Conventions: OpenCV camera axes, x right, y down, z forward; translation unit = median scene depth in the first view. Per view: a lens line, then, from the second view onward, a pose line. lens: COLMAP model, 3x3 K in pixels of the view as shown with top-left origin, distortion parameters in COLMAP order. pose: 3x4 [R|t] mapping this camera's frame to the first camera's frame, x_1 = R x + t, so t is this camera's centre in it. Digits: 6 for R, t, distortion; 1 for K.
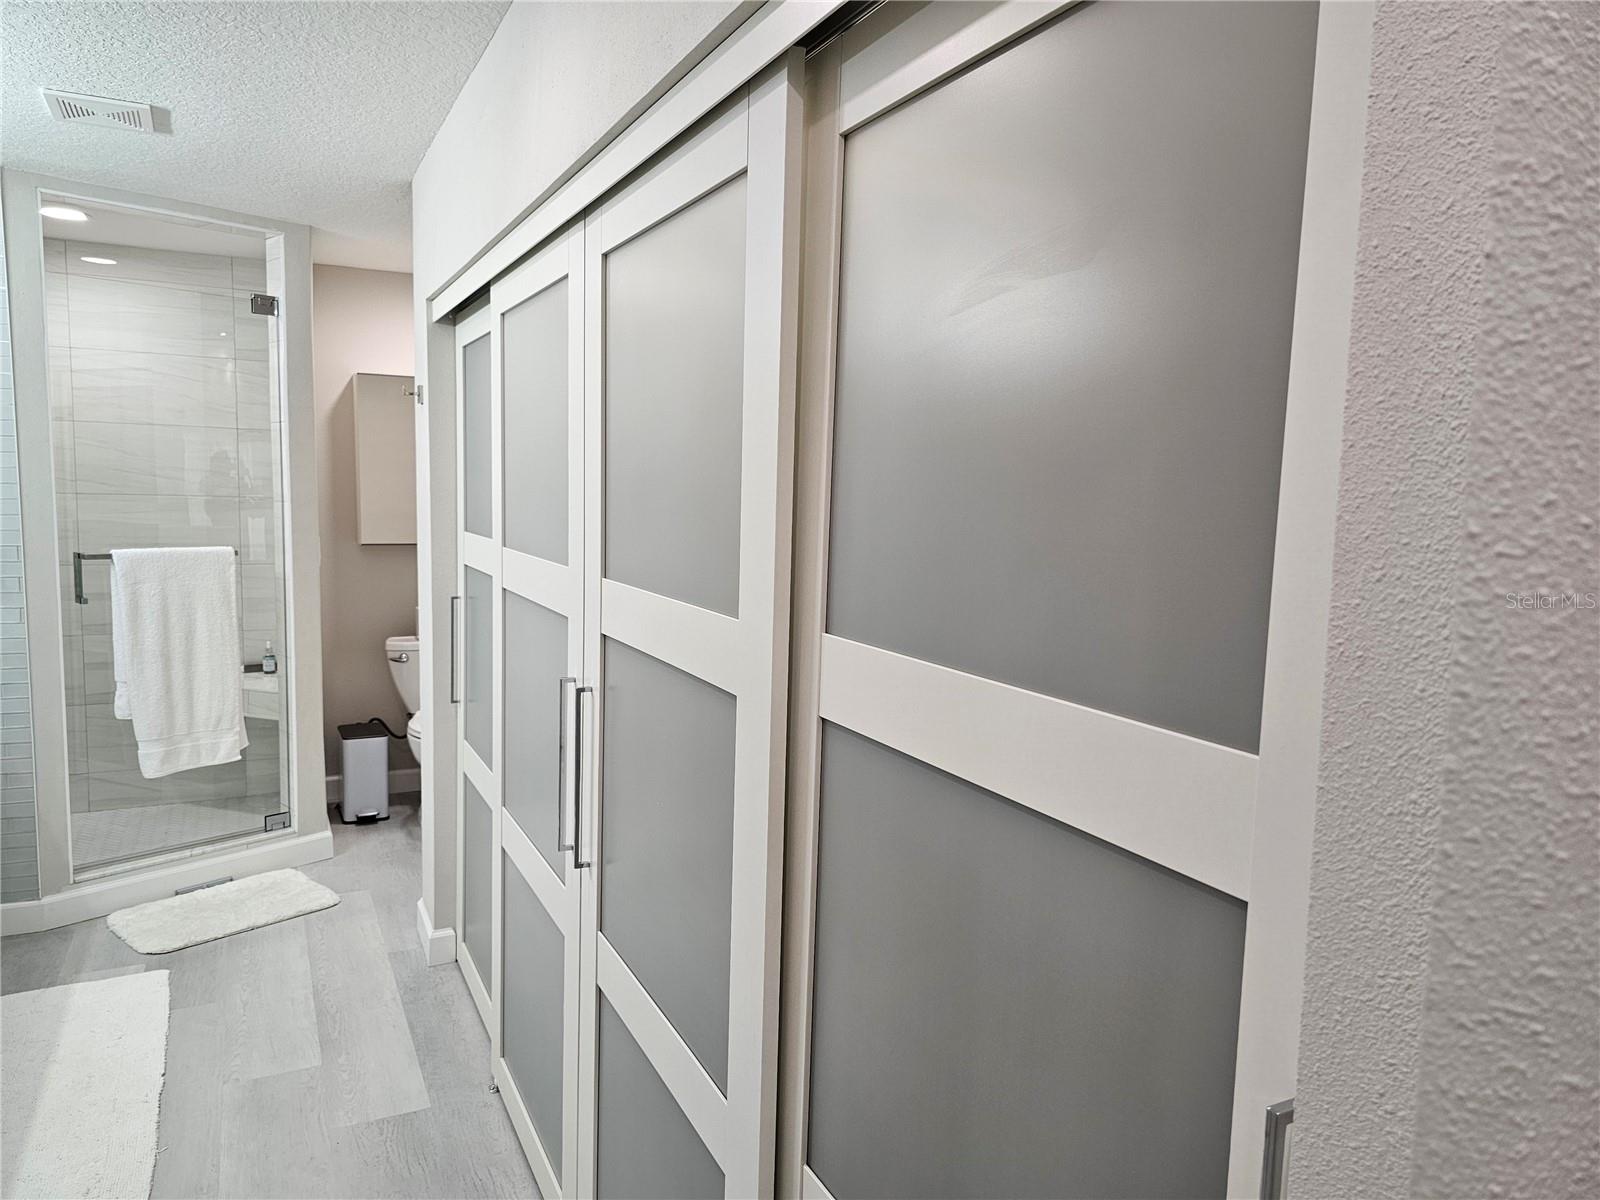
lens RADIAL K [[1078.2, 0, 787.5], [0, 1078.2, 601.0], [0, 0, 1]] dist [0.039623, -0.038071]
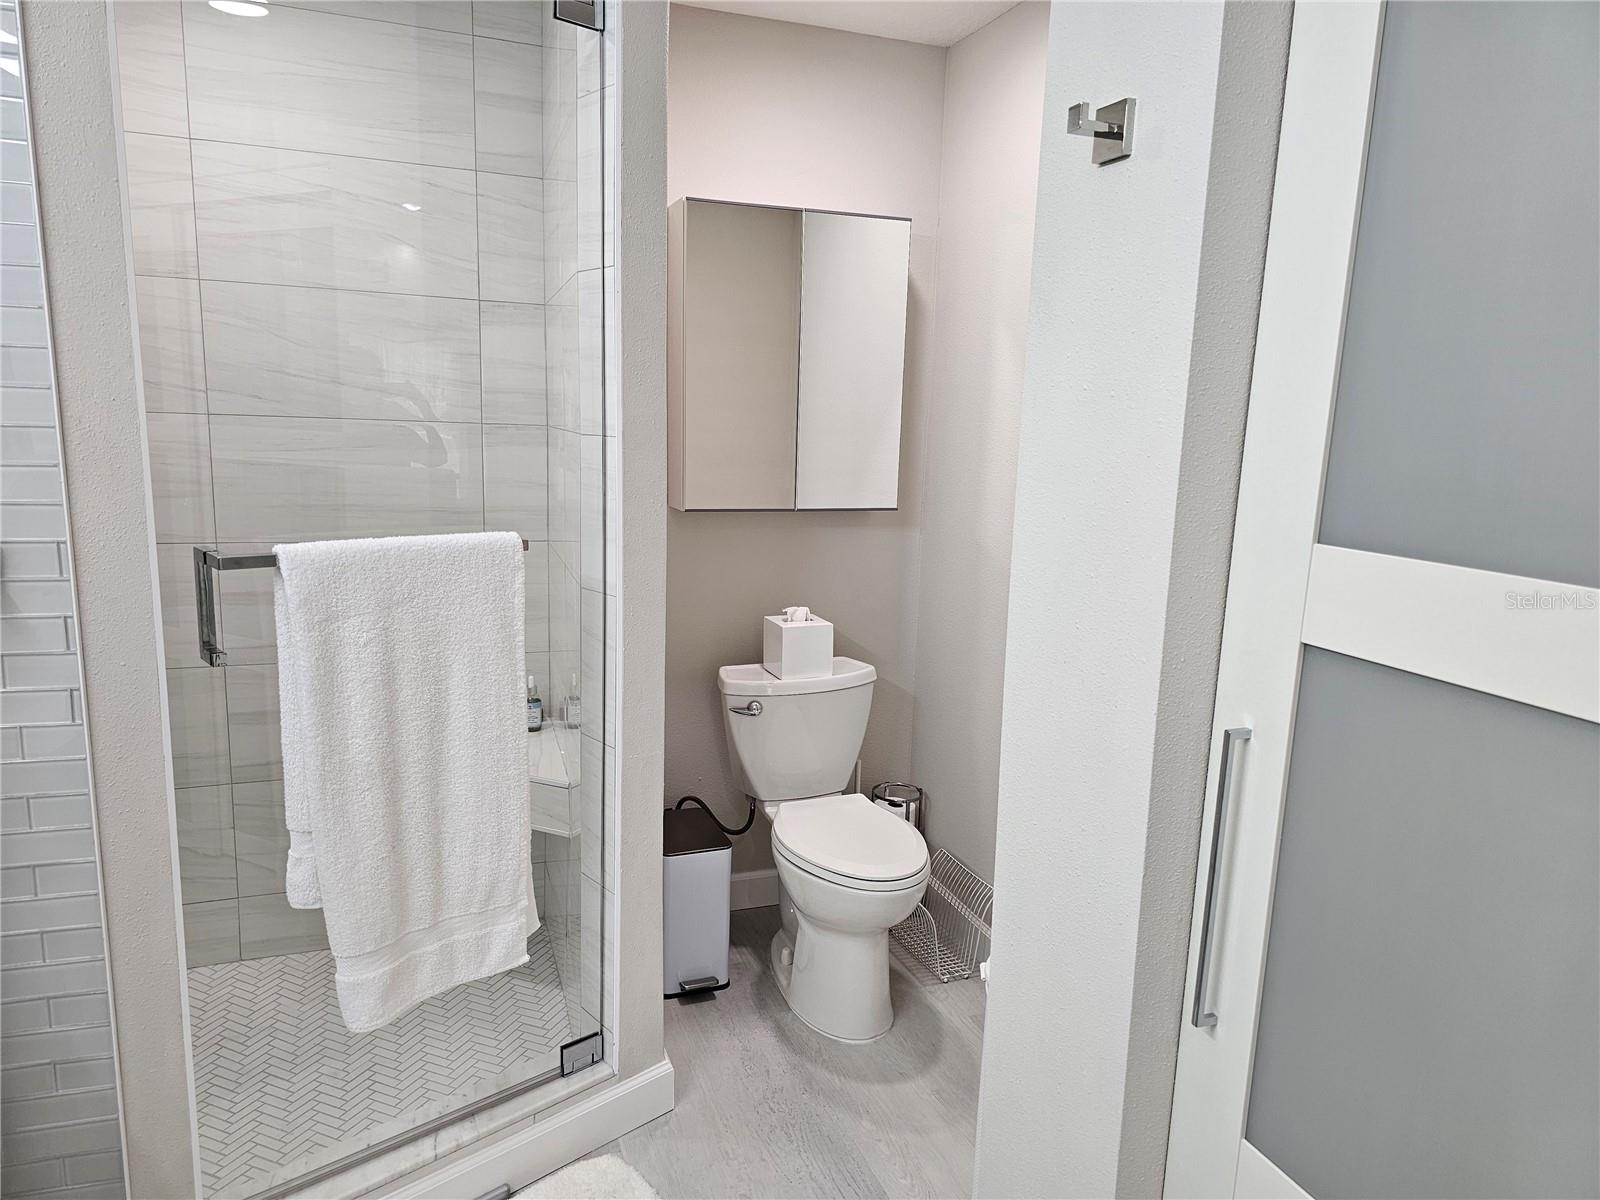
lens RADIAL K [[1078.2, 0, 804.4], [0, 1078.2, 598.4], [0, 0, 1]] dist [0.039623, -0.038071]
pose [[0.995369, 0.024599, -0.092924, -0.350640], [-0.018202, 0.997445, 0.069076, -0.056868], [0.094385, -0.067065, 0.993274, 0.556621]]
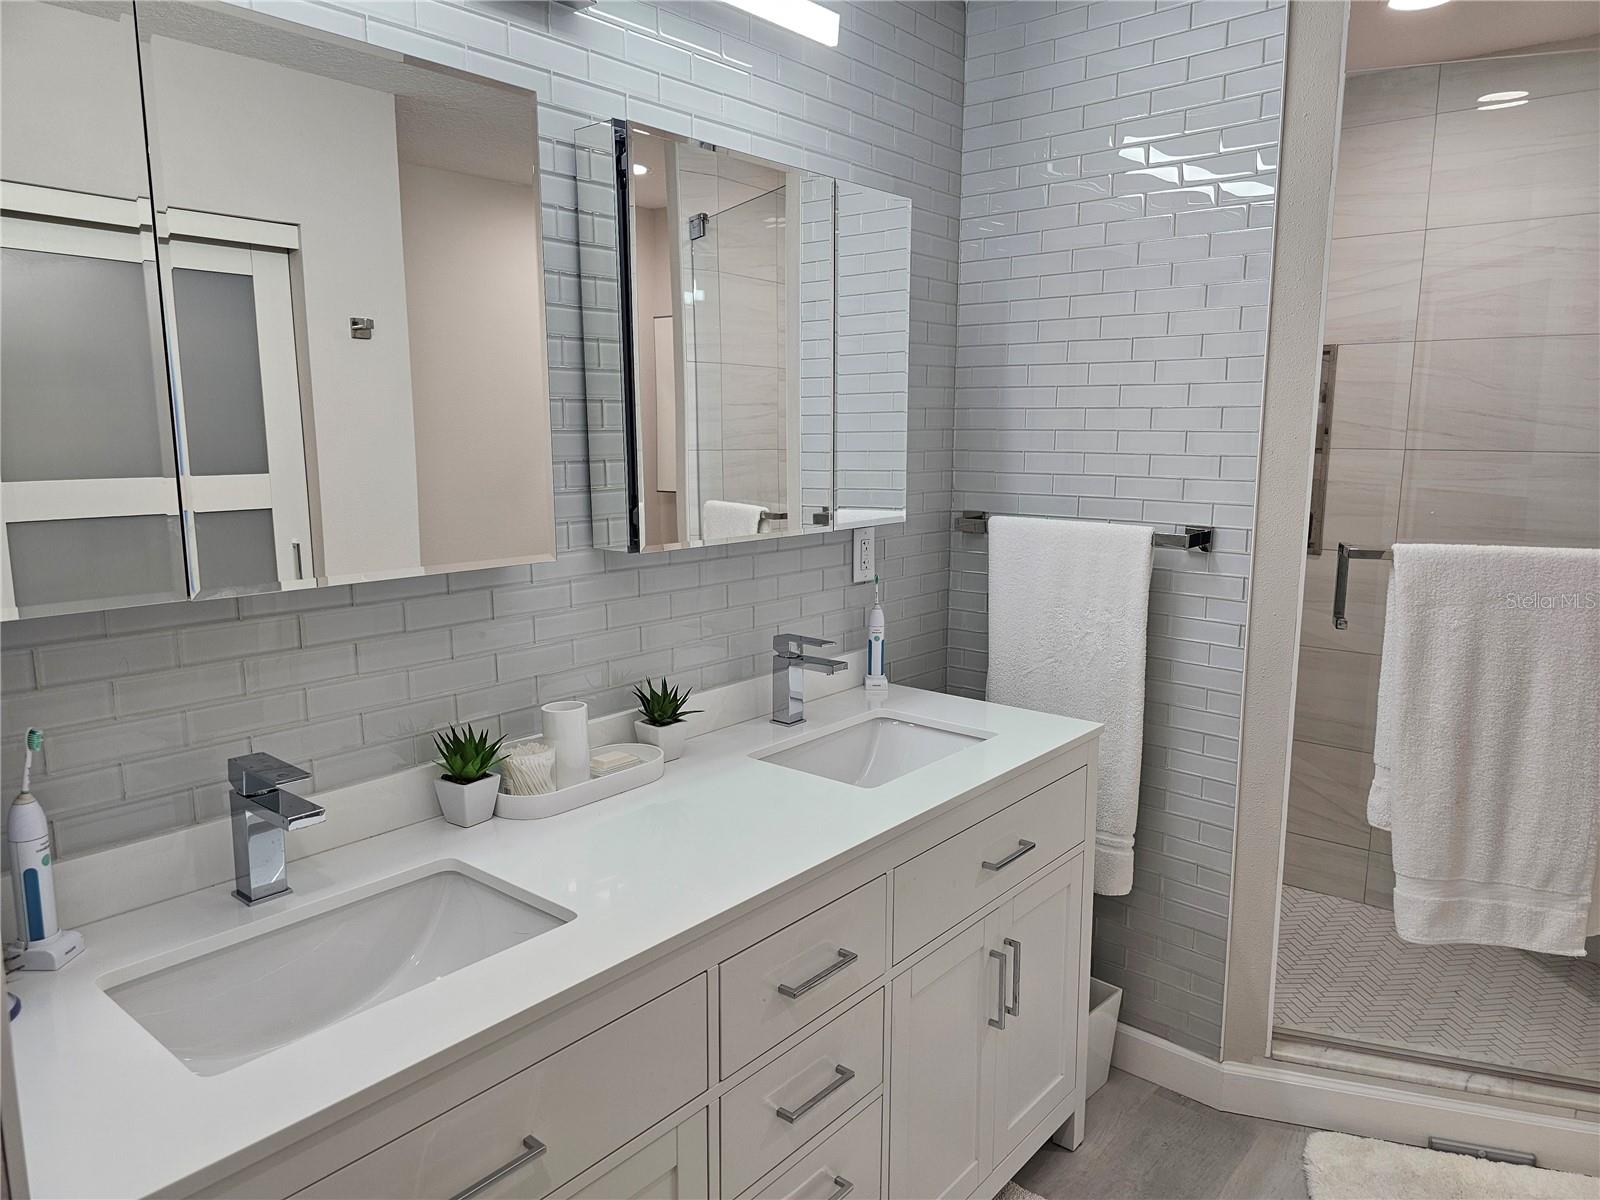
lens RADIAL K [[1078.2, 0, 796.2], [0, 1078.2, 601.1], [0, 0, 1]] dist [0.039623, -0.038071]
pose [[0.389668, 0.119829, -0.913126, -0.201465], [-0.088044, 0.991805, 0.092582, -0.040331], [0.916737, 0.044319, 0.397025, 0.455542]]
